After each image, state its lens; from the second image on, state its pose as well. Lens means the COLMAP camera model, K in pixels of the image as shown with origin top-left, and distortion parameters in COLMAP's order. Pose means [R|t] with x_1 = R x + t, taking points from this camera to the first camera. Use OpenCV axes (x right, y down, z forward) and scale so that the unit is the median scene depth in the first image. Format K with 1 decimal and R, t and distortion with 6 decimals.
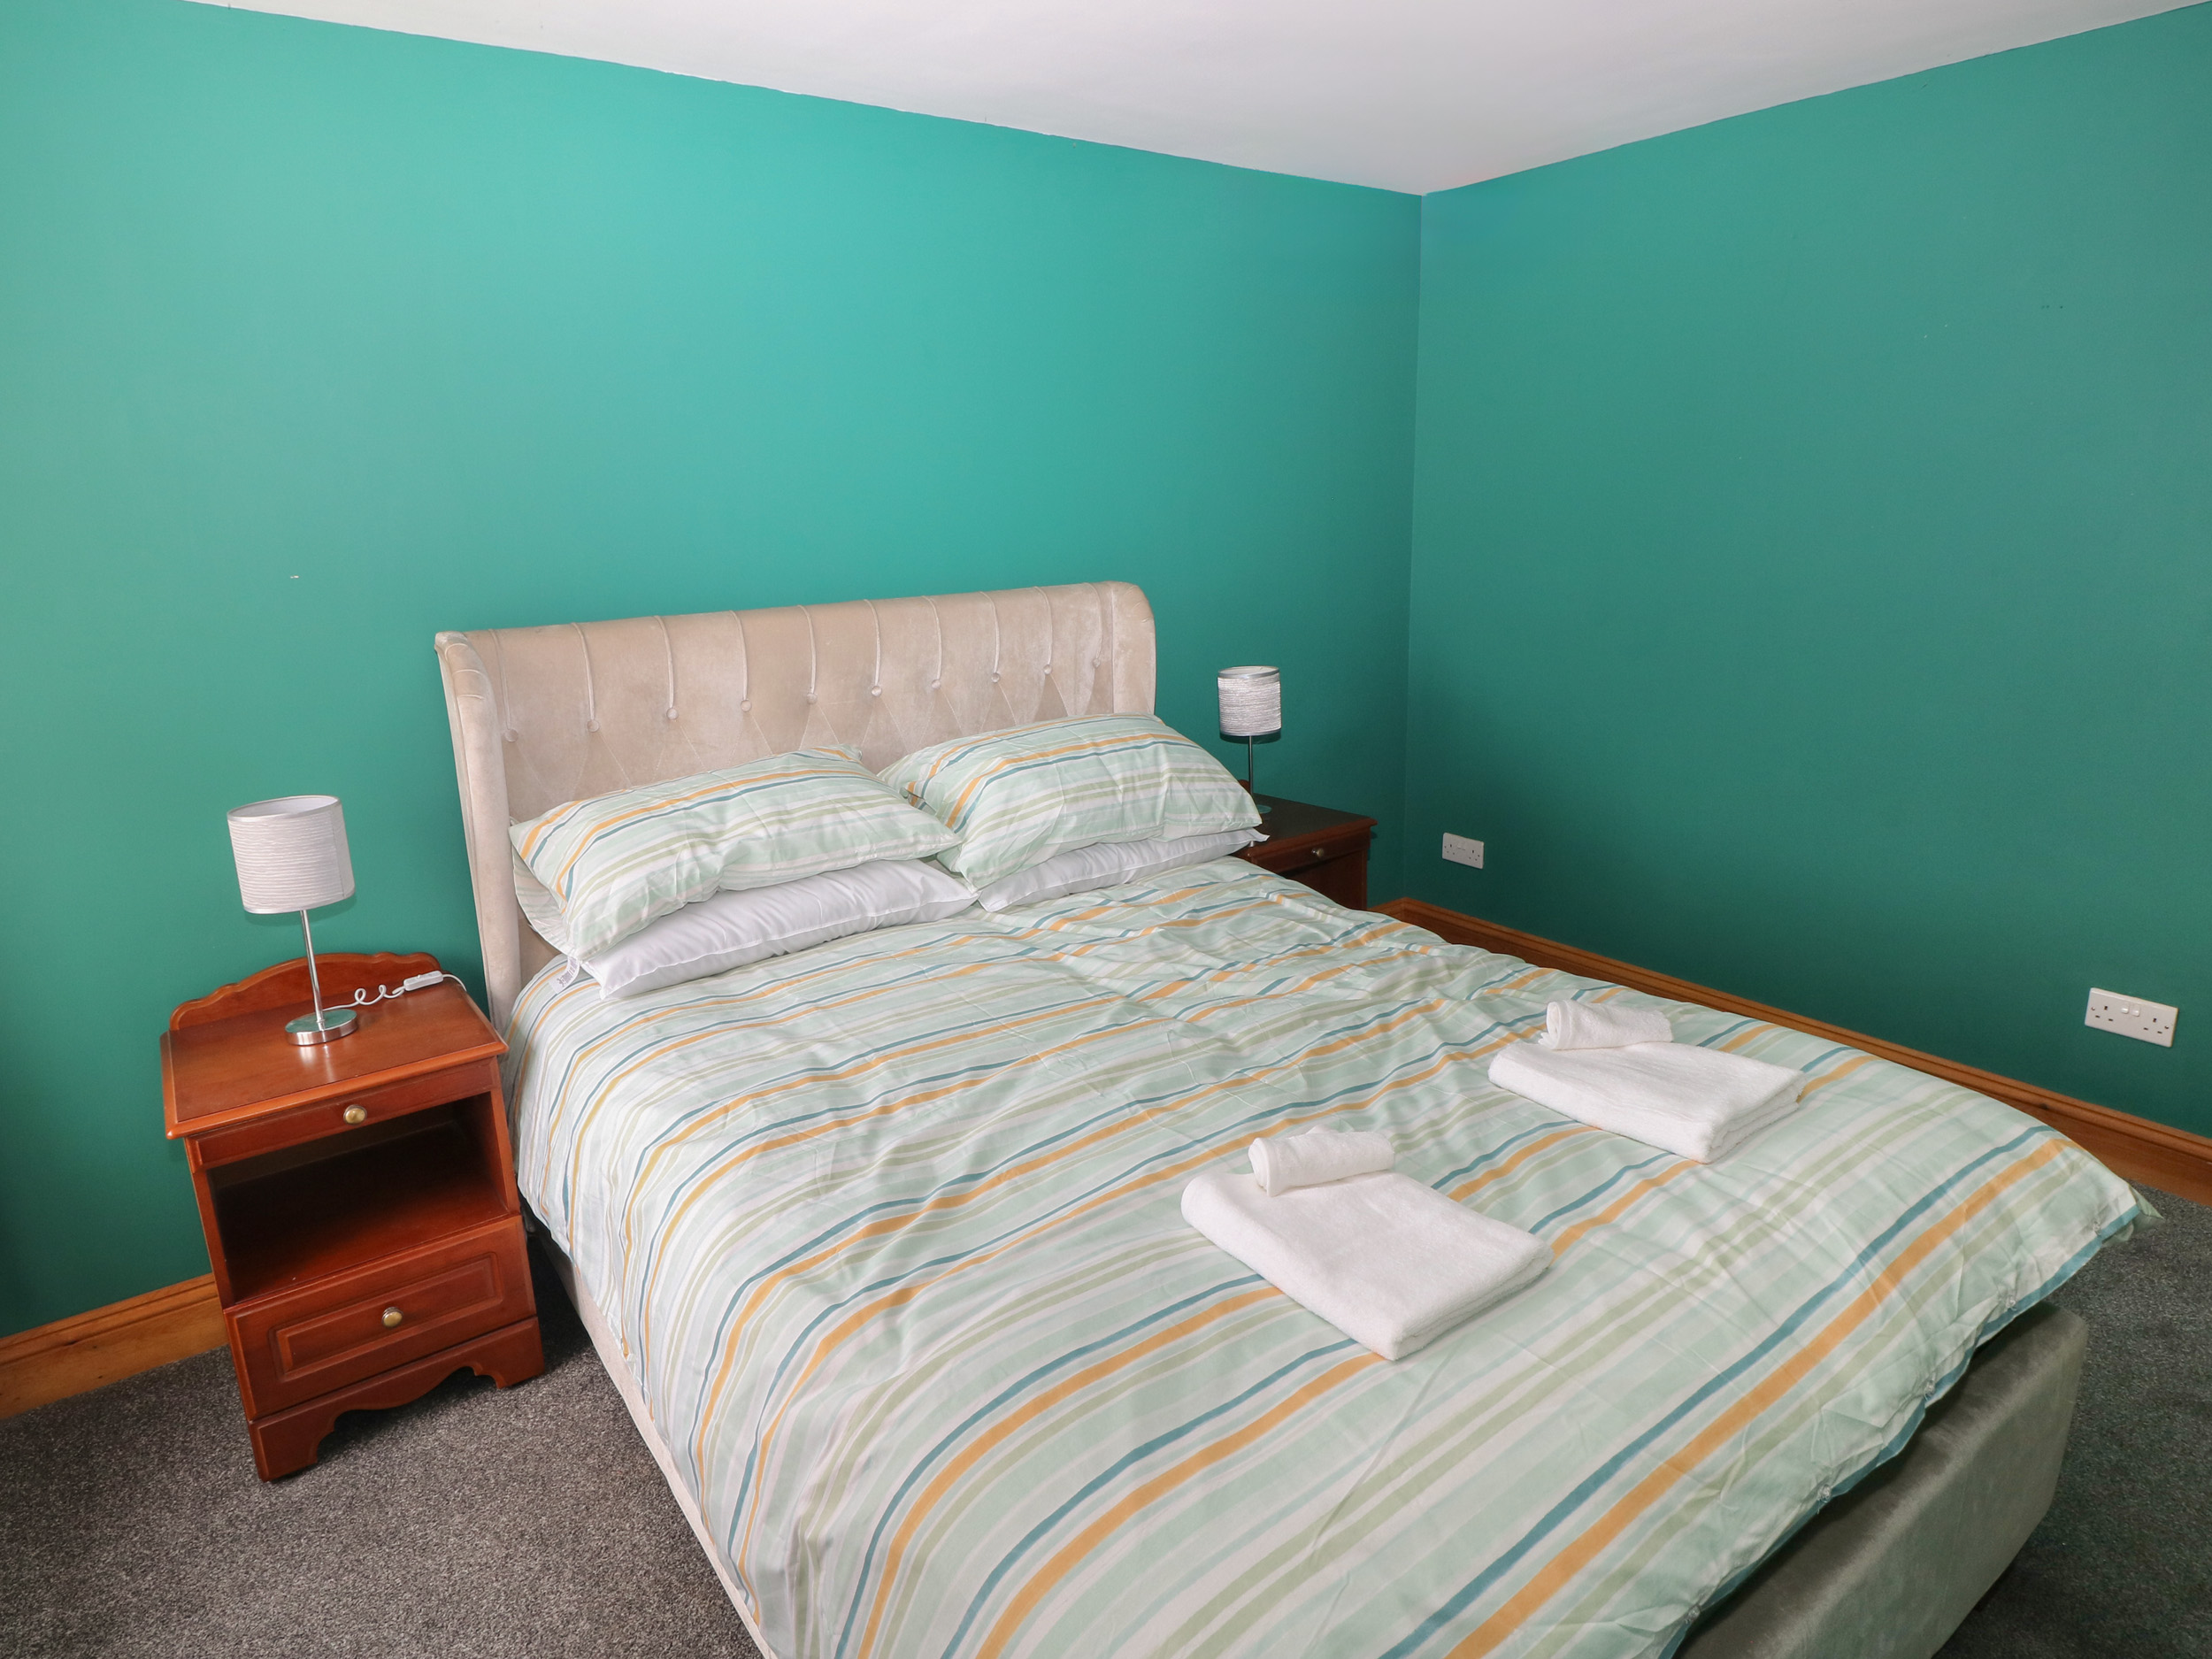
lens RADIAL K [[1291.9, 0, 1066.2], [0, 1291.9, 821.3], [0, 0, 1]] dist [-0.006569, -0.000889]
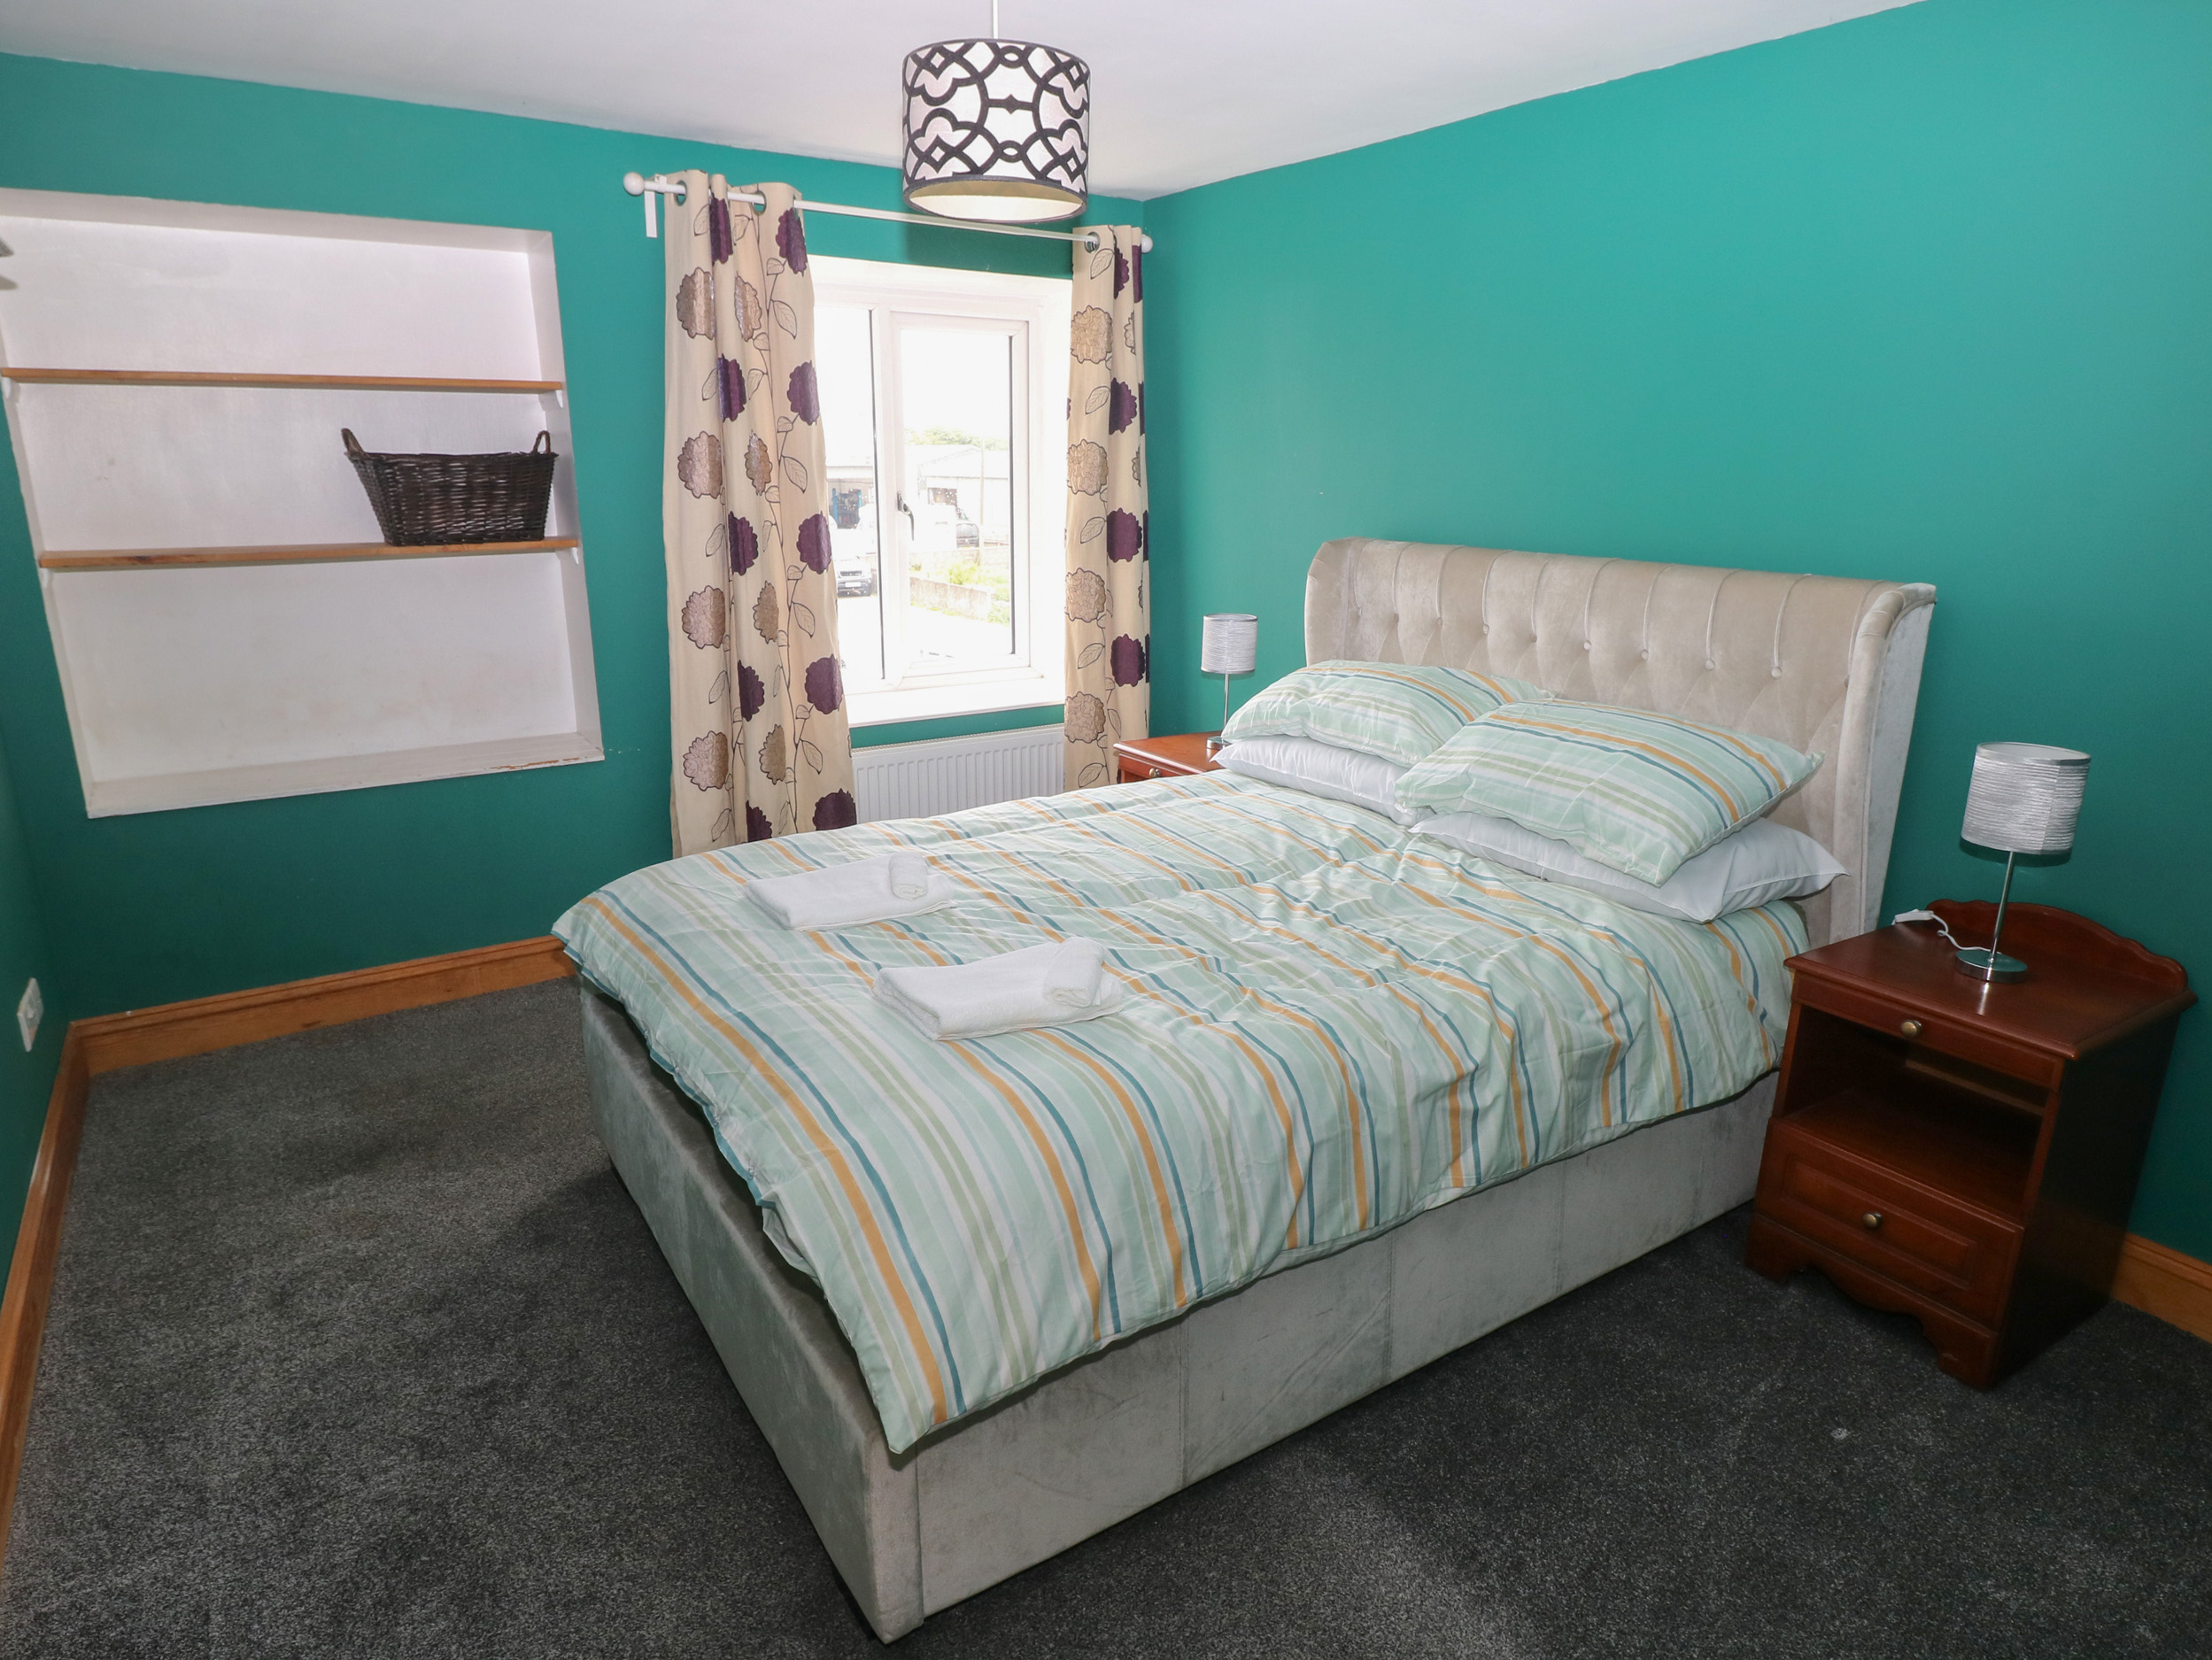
lens RADIAL K [[1291.7, 0, 1066.2], [0, 1291.7, 821.8], [0, 0, 1]] dist [-0.006569, -0.000889]
pose [[-0.054808, 0.304920, -0.950800, 1.292724], [-0.255178, 0.916333, 0.308576, -0.263392], [0.965339, 0.259535, 0.027586, 0.860354]]
